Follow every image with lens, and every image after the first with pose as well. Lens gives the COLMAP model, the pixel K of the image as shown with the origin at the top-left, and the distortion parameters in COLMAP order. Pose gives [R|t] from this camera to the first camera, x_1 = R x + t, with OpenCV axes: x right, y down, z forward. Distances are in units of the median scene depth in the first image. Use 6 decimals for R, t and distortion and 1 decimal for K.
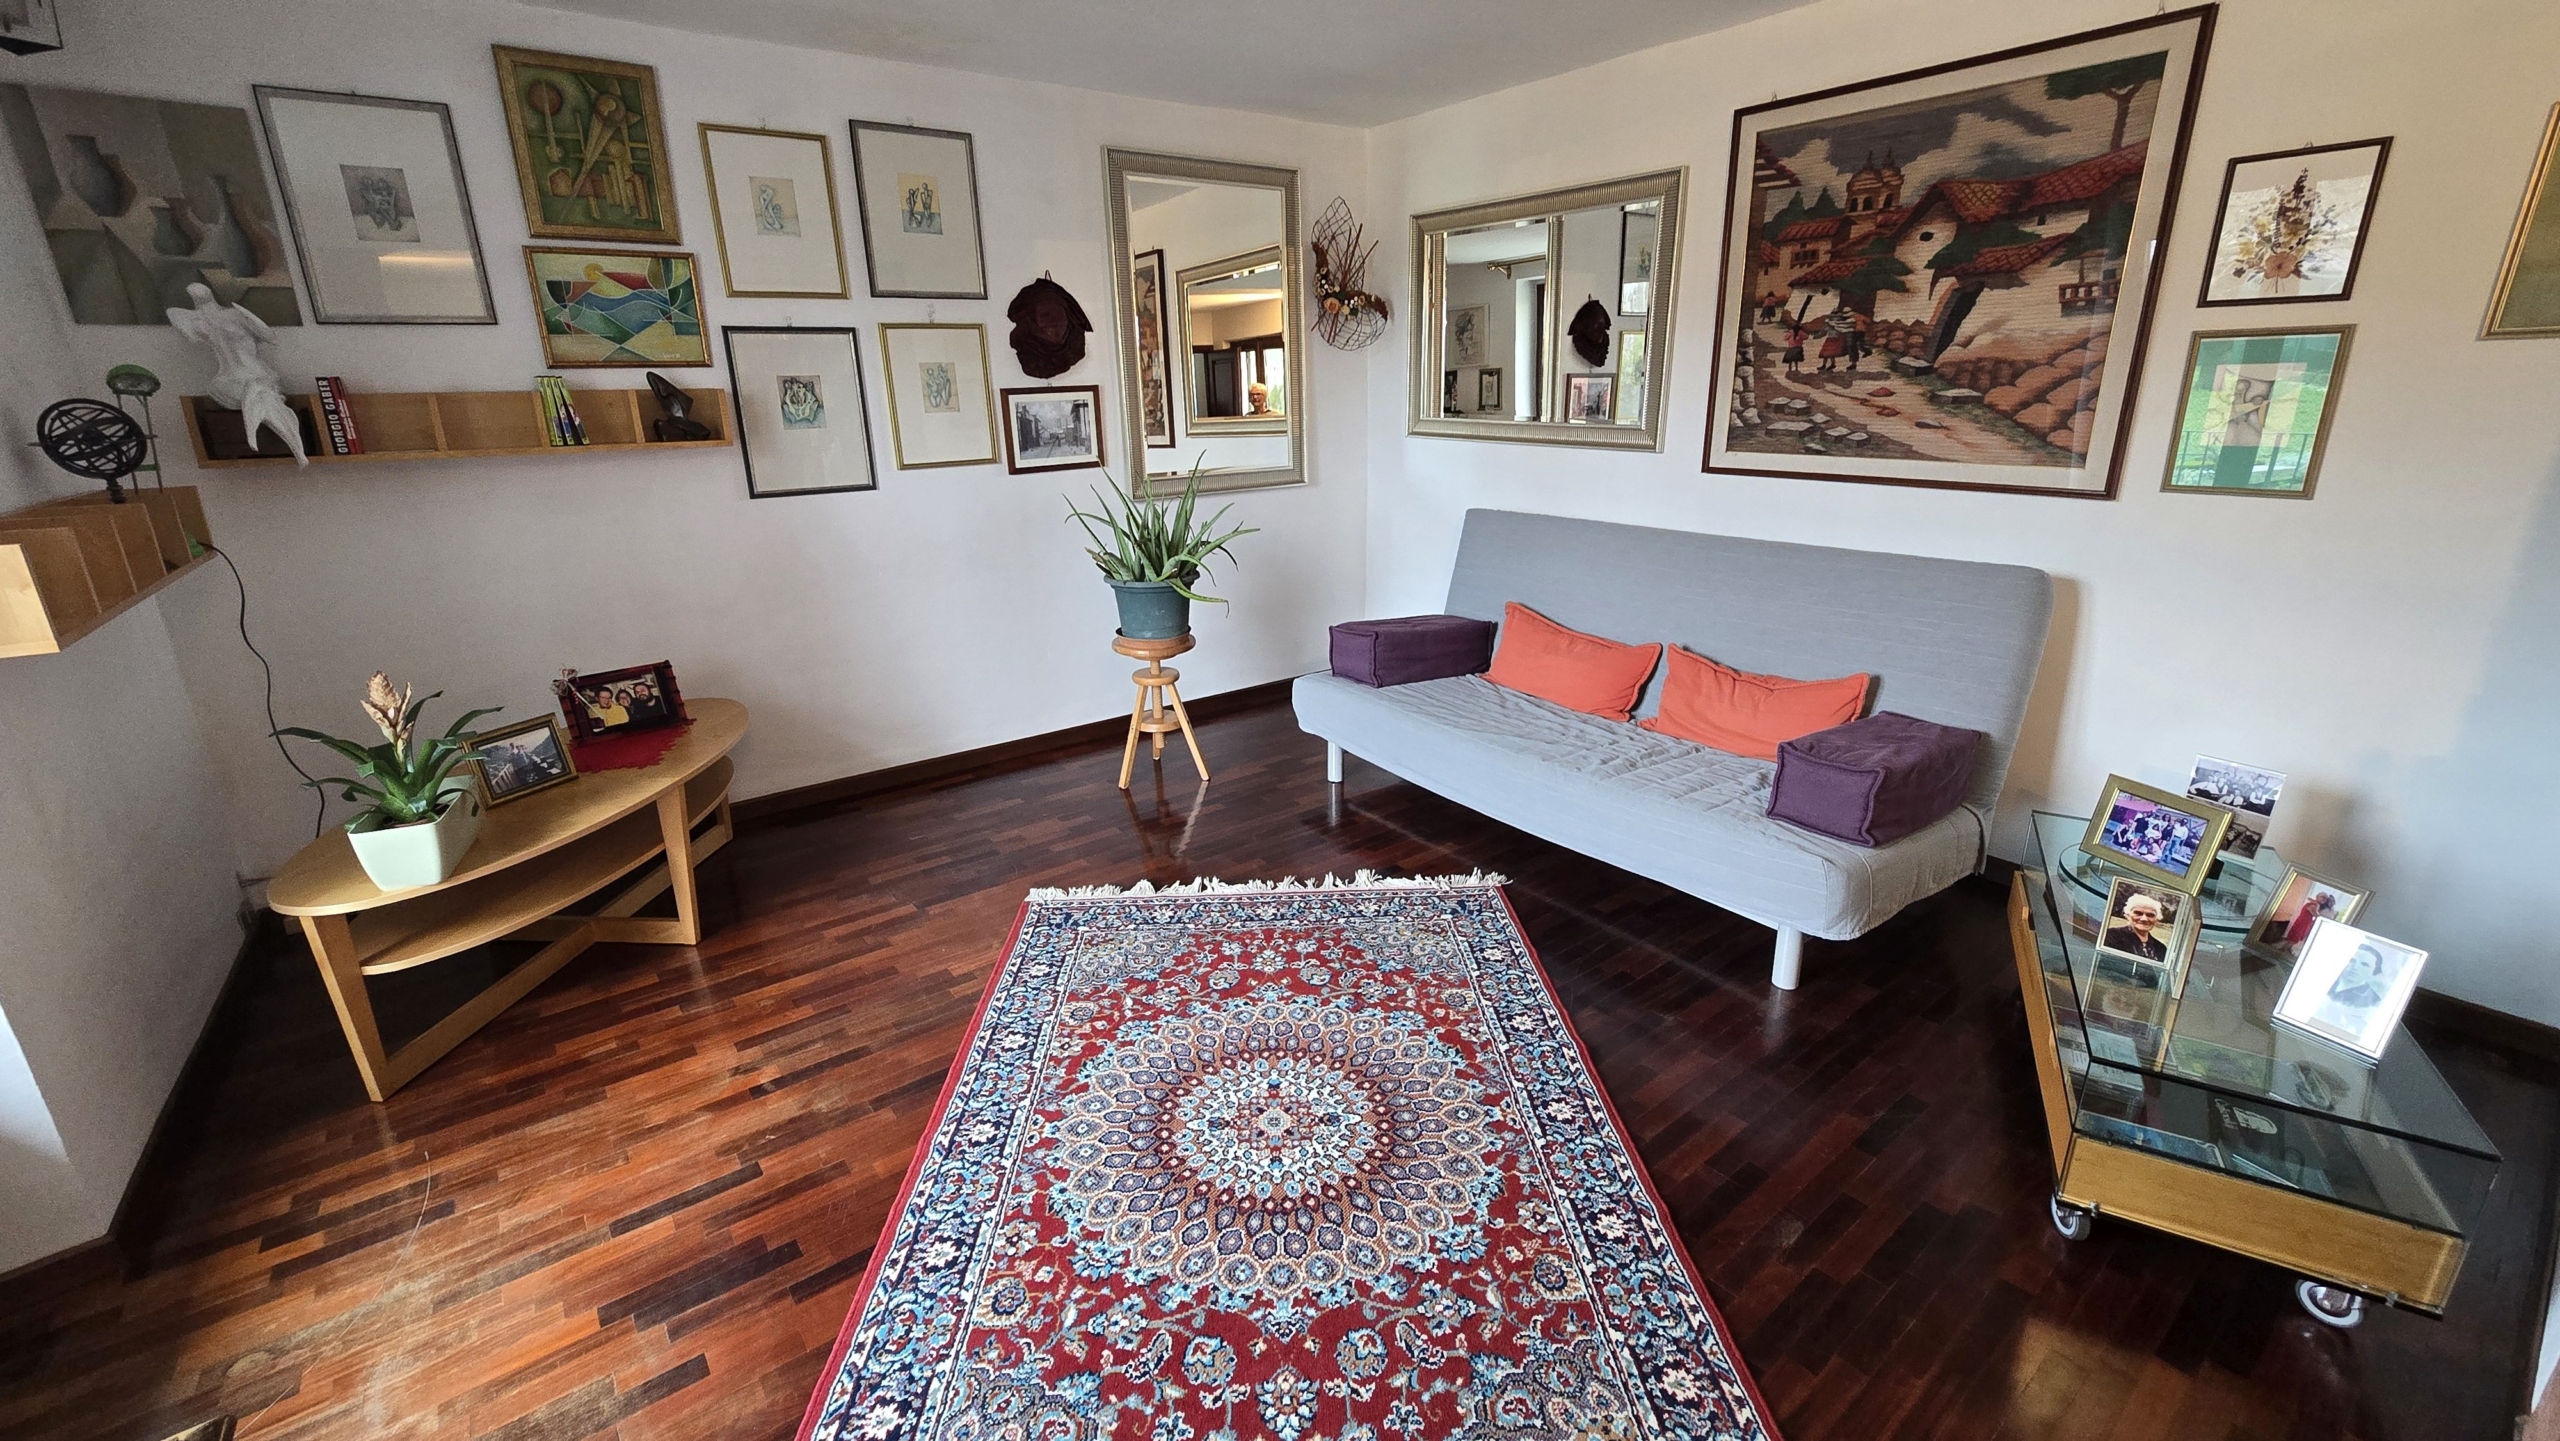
lens RADIAL K [[1043.9, 0, 1284.6], [0, 1043.9, 694.7], [0, 0, 1]] dist [-0.002372, 0.000504]
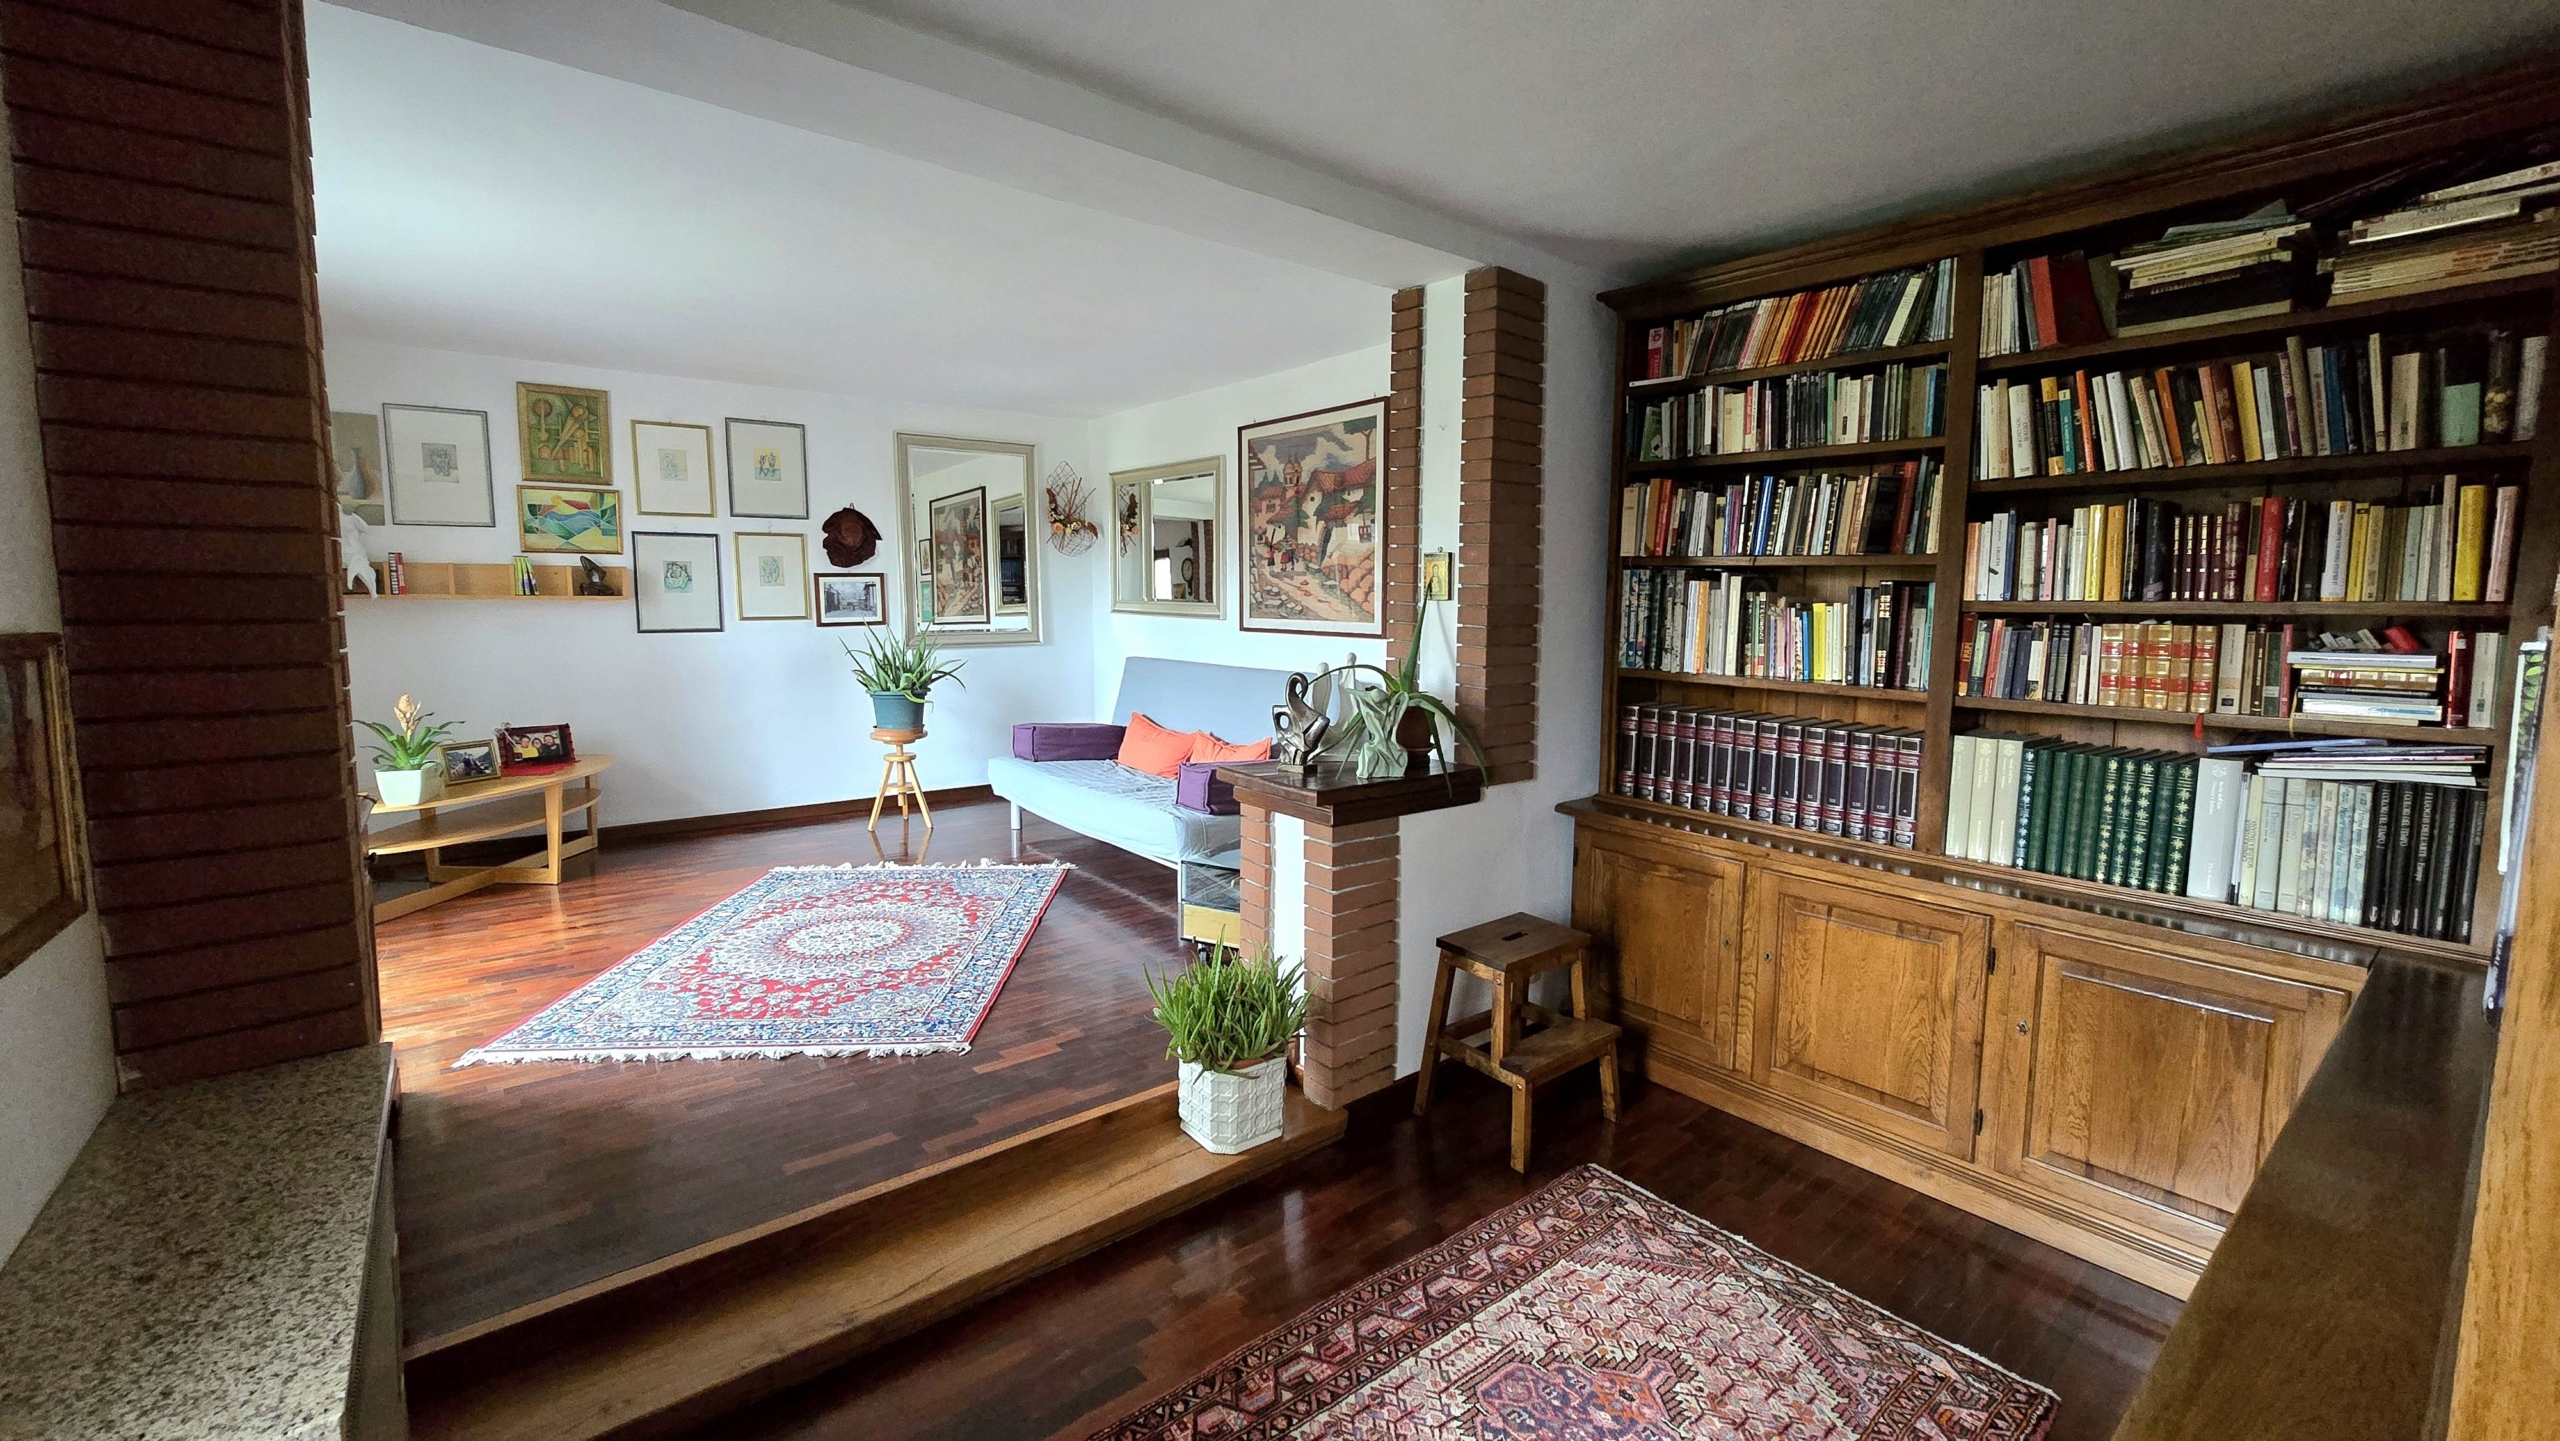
lens RADIAL K [[1043.9, 0, 1284.6], [0, 1043.9, 694.7], [0, 0, 1]] dist [-0.002372, 0.000504]
pose [[0.999467, 0.018772, 0.026699, 0.550206], [-0.013199, 0.980634, -0.195404, 0.255596], [-0.029850, 0.194947, 0.980359, -0.730407]]
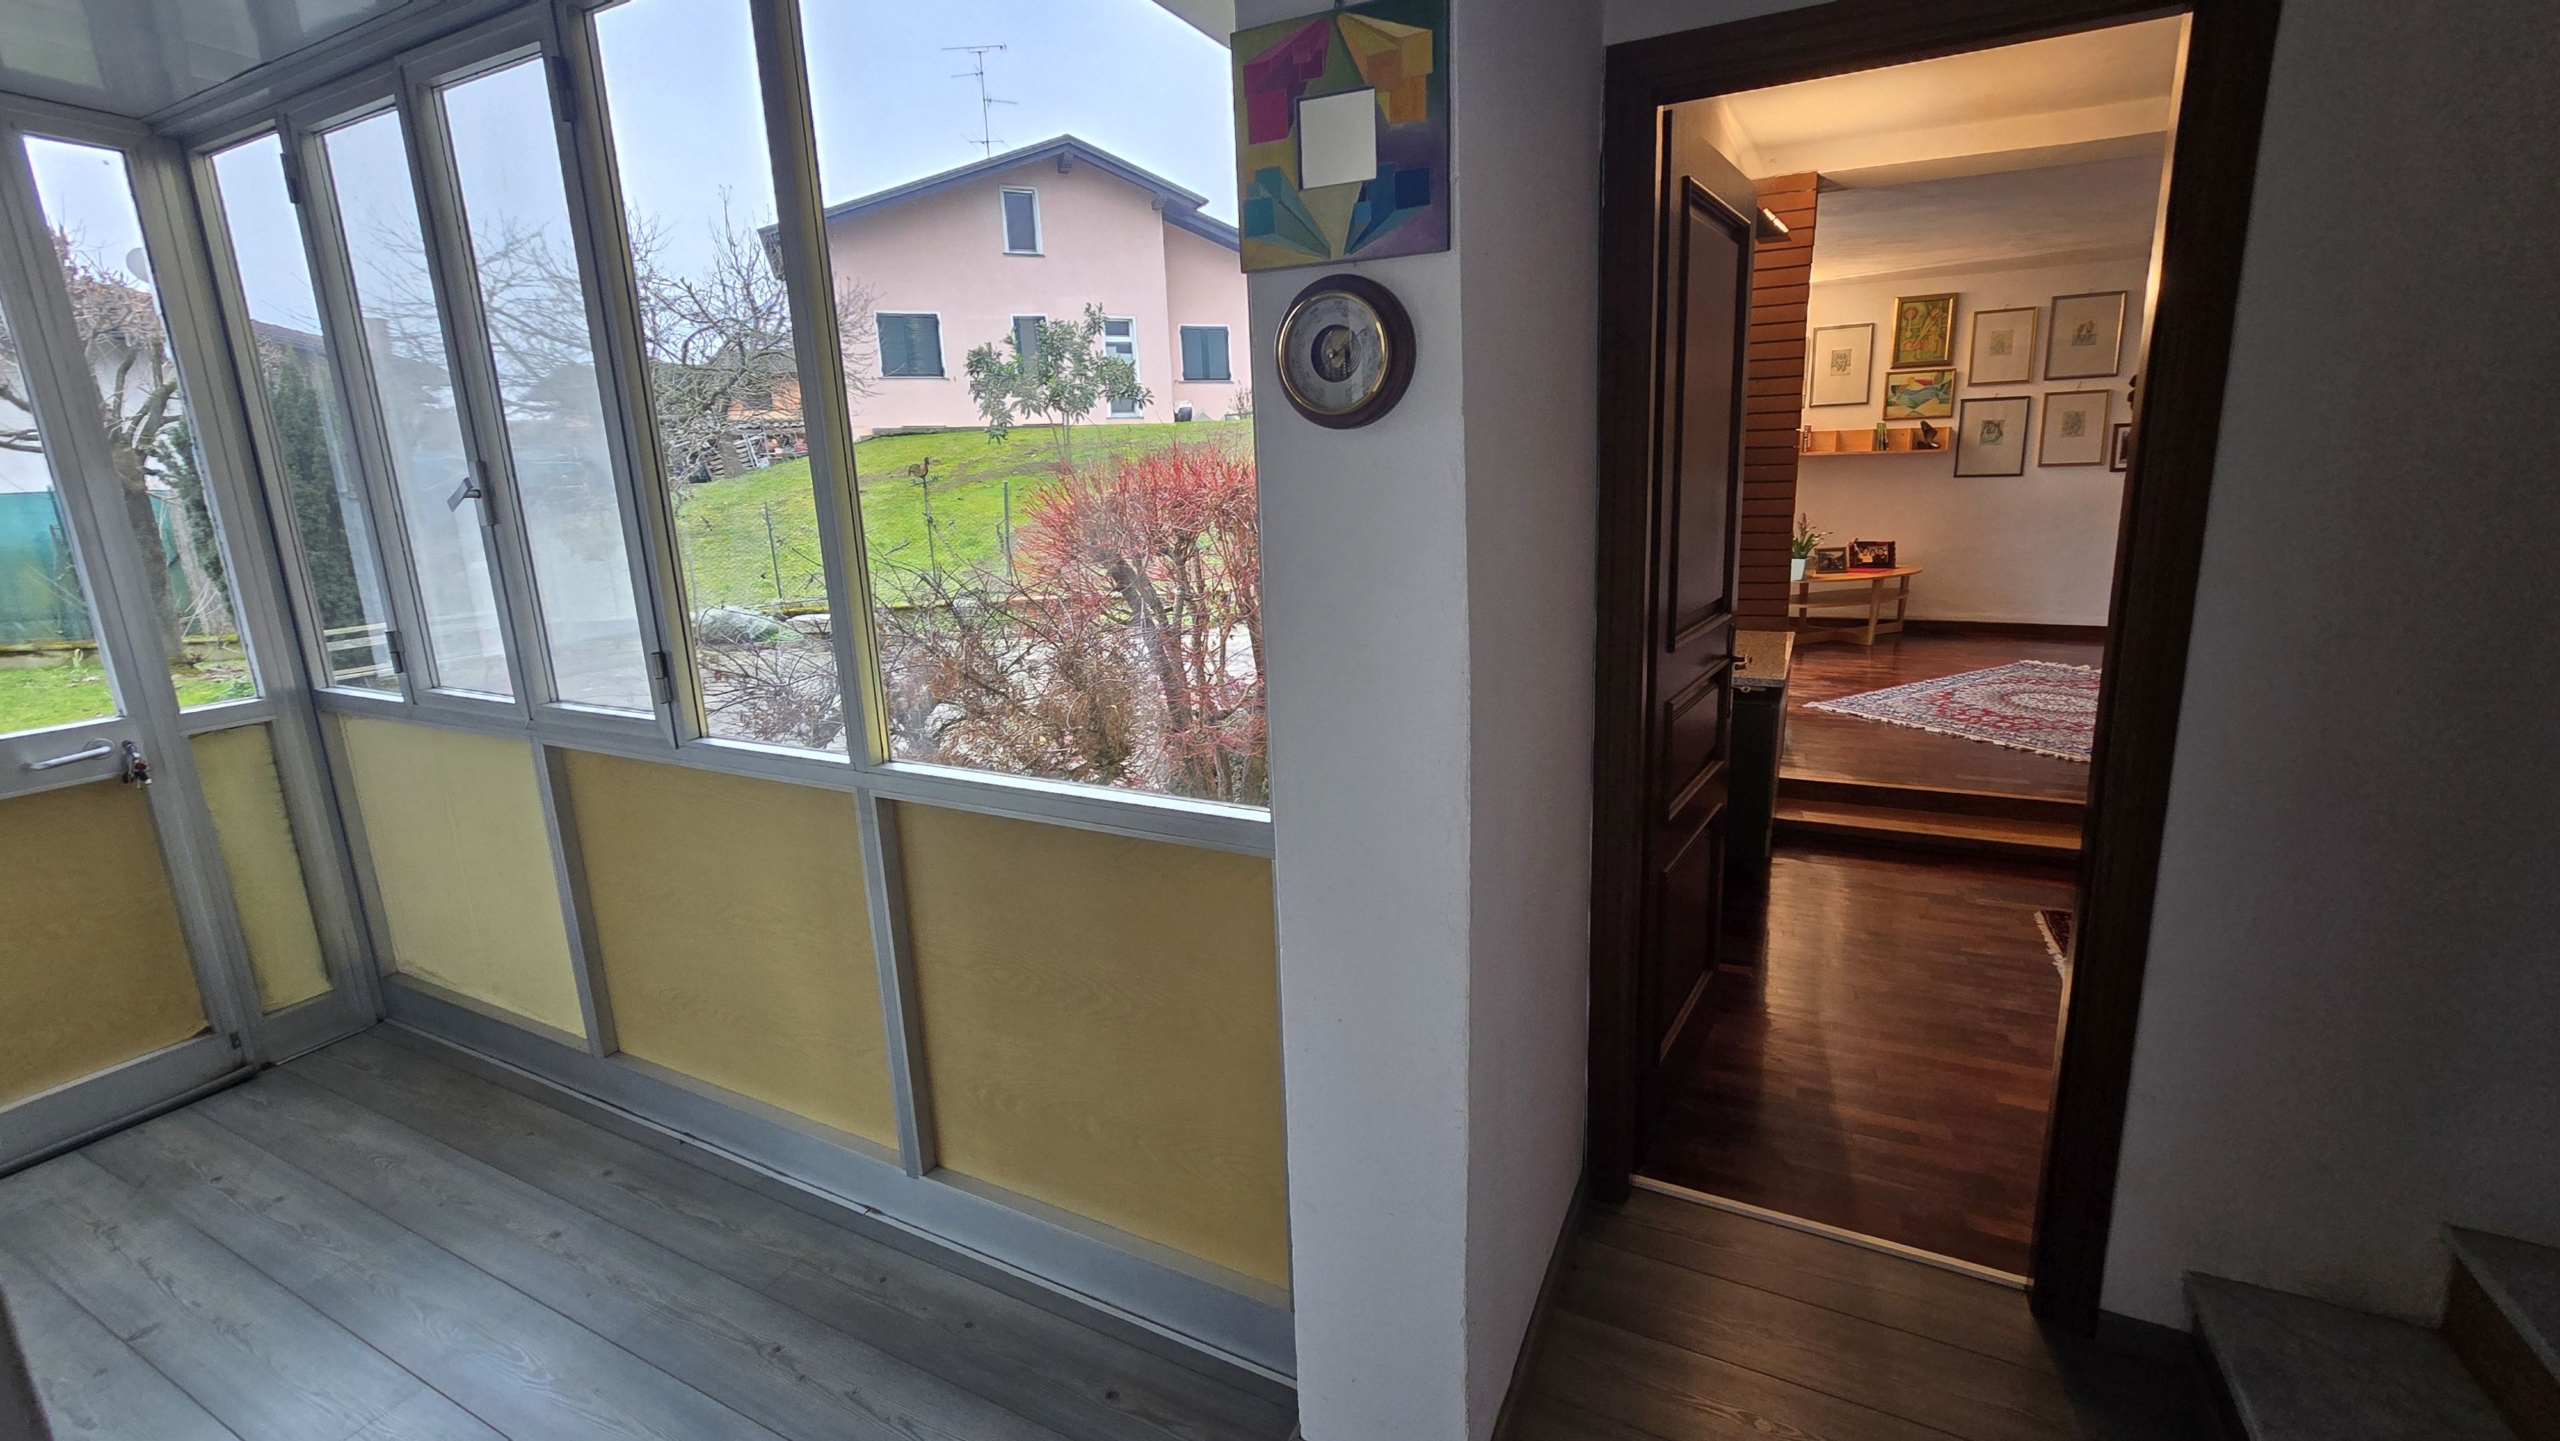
lens RADIAL K [[1046.8, 0, 1307.8], [0, 1046.8, 687.5], [0, 0, 1]] dist [-0.005935, -0.000404]
pose [[0.450869, 0.189470, -0.872249, 1.041385], [-0.235582, 0.967821, 0.088457, 0.436434], [0.860940, 0.165604, 0.480996, -1.365266]]
